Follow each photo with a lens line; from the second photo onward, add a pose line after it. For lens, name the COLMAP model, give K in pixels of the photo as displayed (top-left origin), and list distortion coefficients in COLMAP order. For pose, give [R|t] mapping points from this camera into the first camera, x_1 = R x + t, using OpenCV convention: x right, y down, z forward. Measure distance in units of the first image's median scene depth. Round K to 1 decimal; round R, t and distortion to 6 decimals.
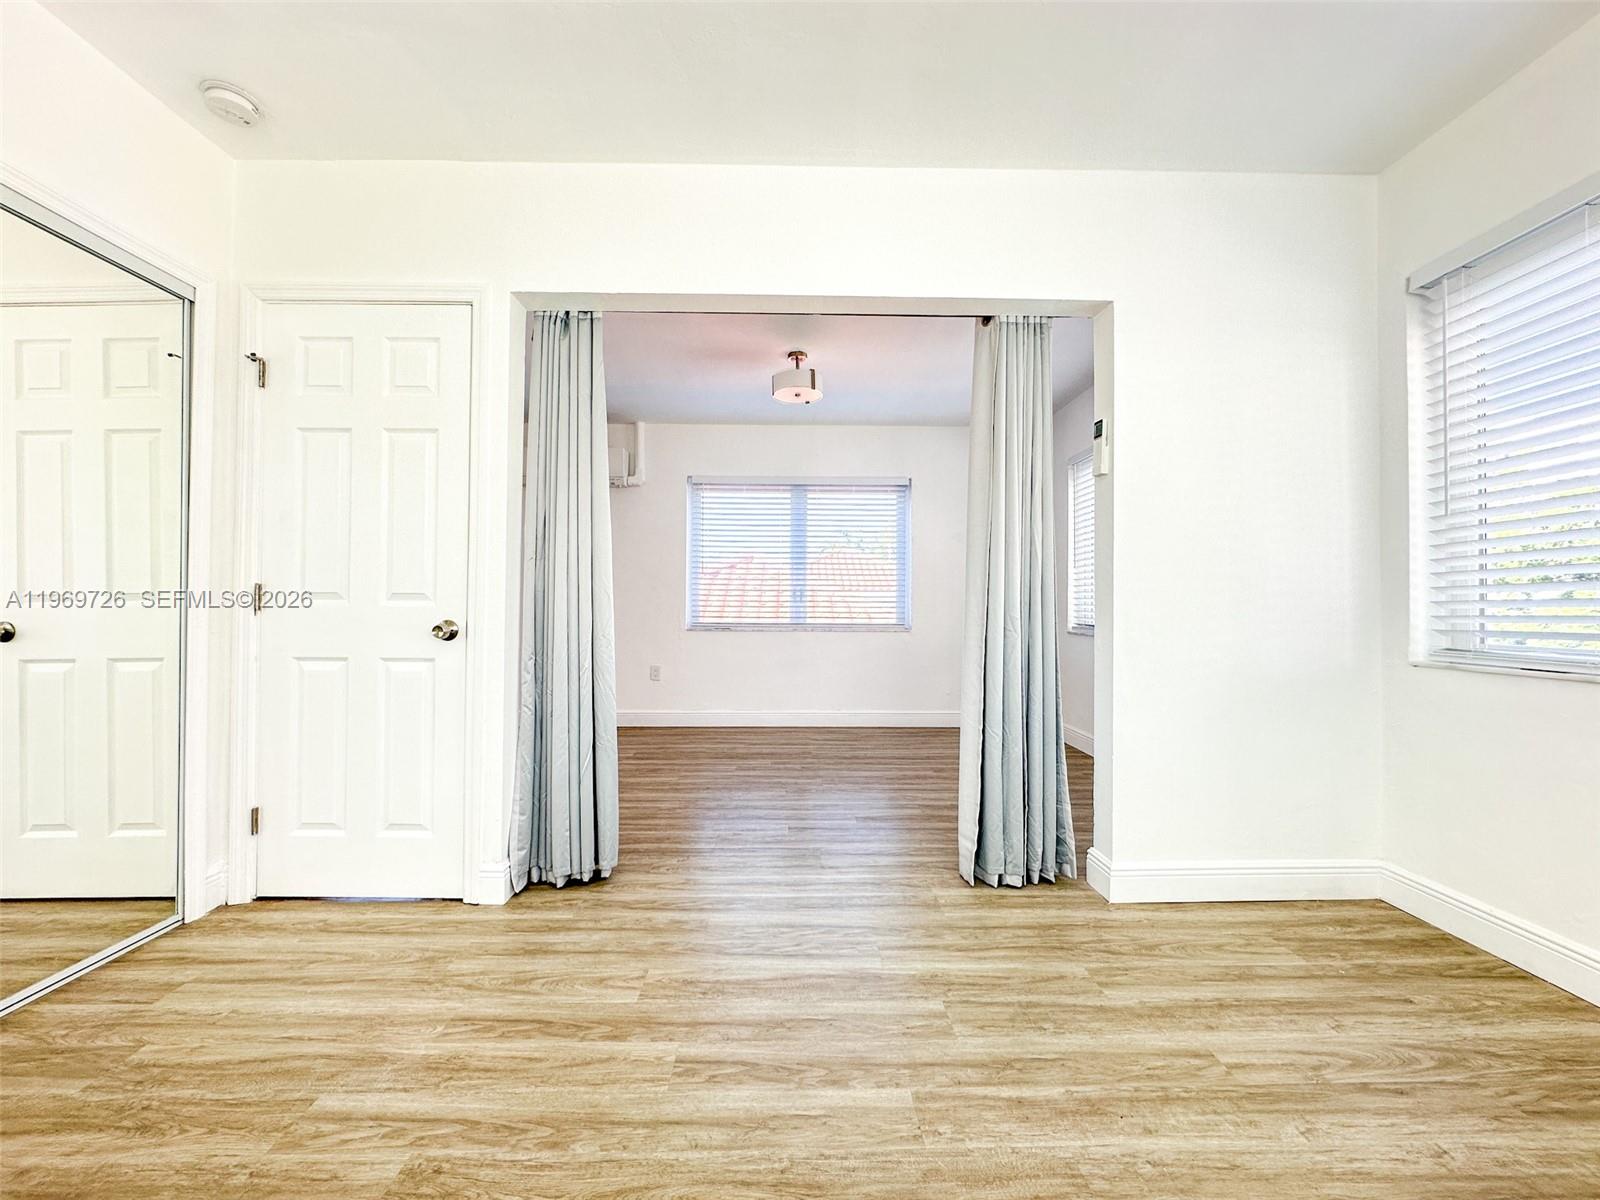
lens RADIAL K [[641.1, 0, 797.8], [0, 641.1, 594.9], [0, 0, 1]] dist [-0.003857, 0.000759]
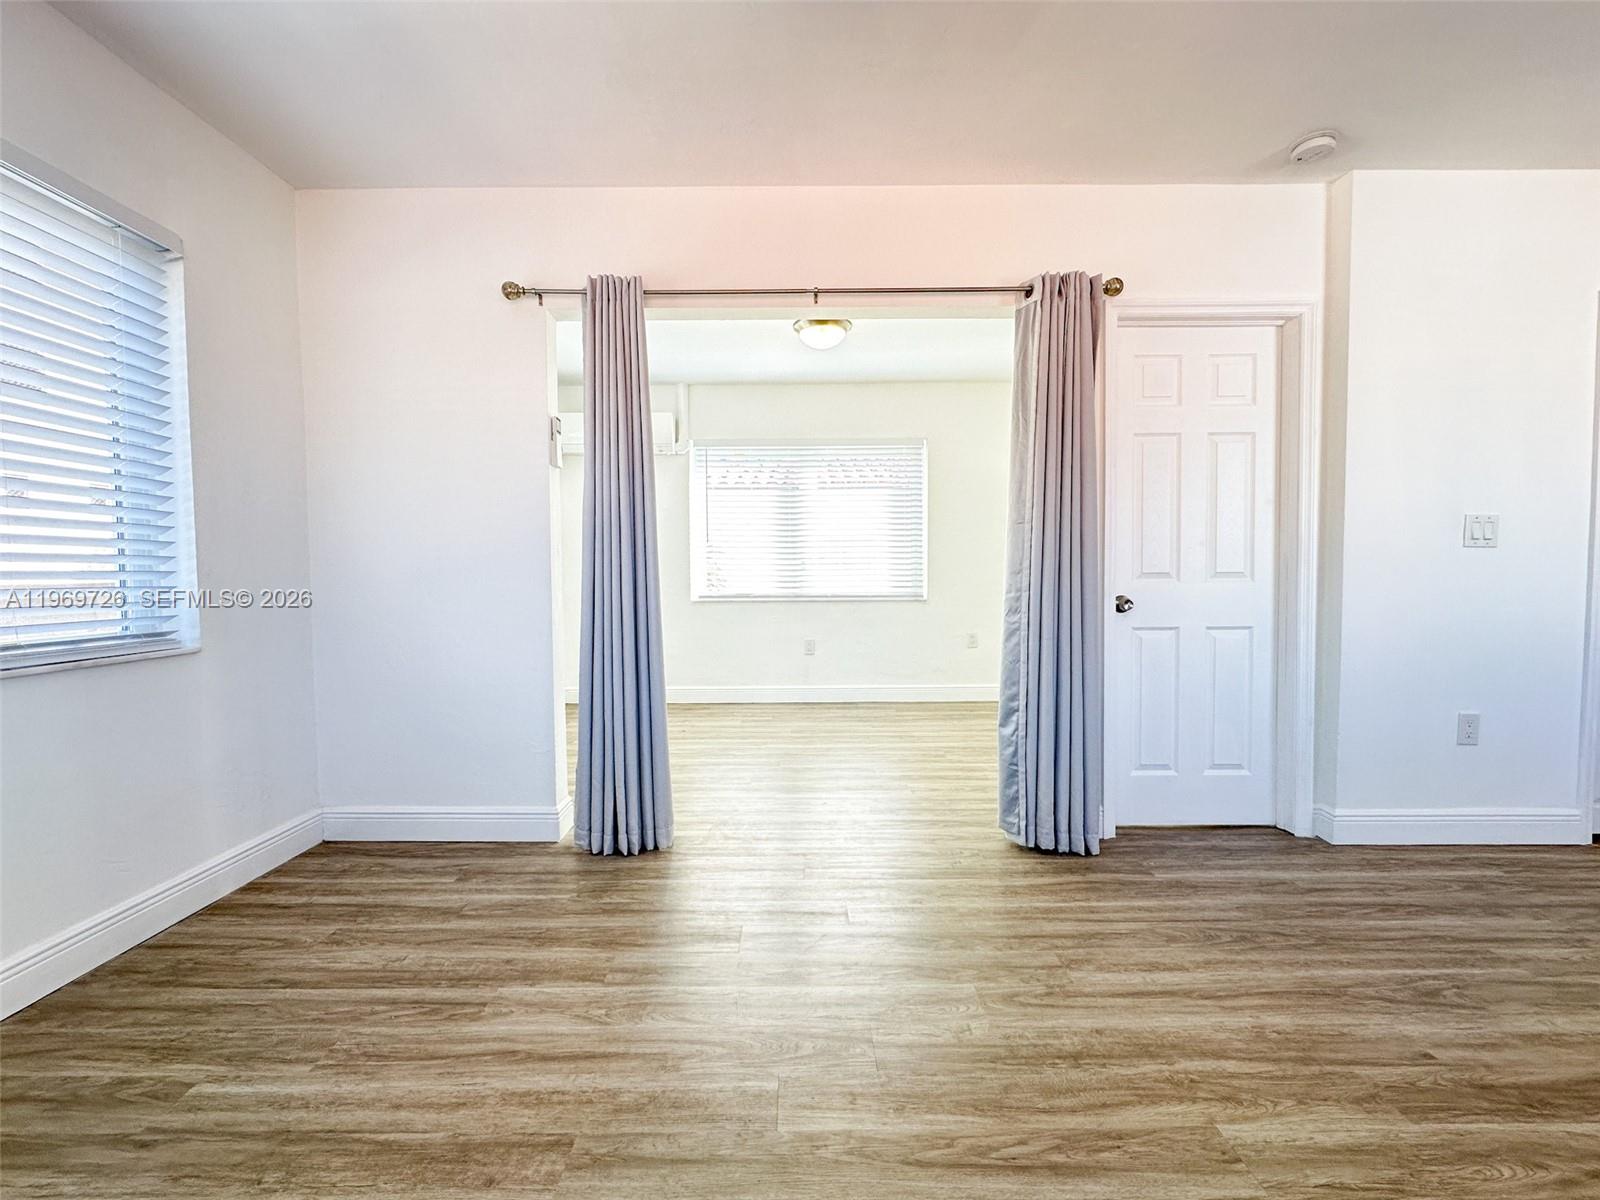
lens RADIAL K [[672.4, 0, 797.1], [0, 672.4, 594.6], [0, 0, 1]] dist [-0.002639, -0.000366]
pose [[-0.999839, 0.000123, 0.017952, 0.039641], [0.000405, 0.999877, 0.015702, 0.020413], [-0.017948, 0.015706, -0.999716, 2.577439]]
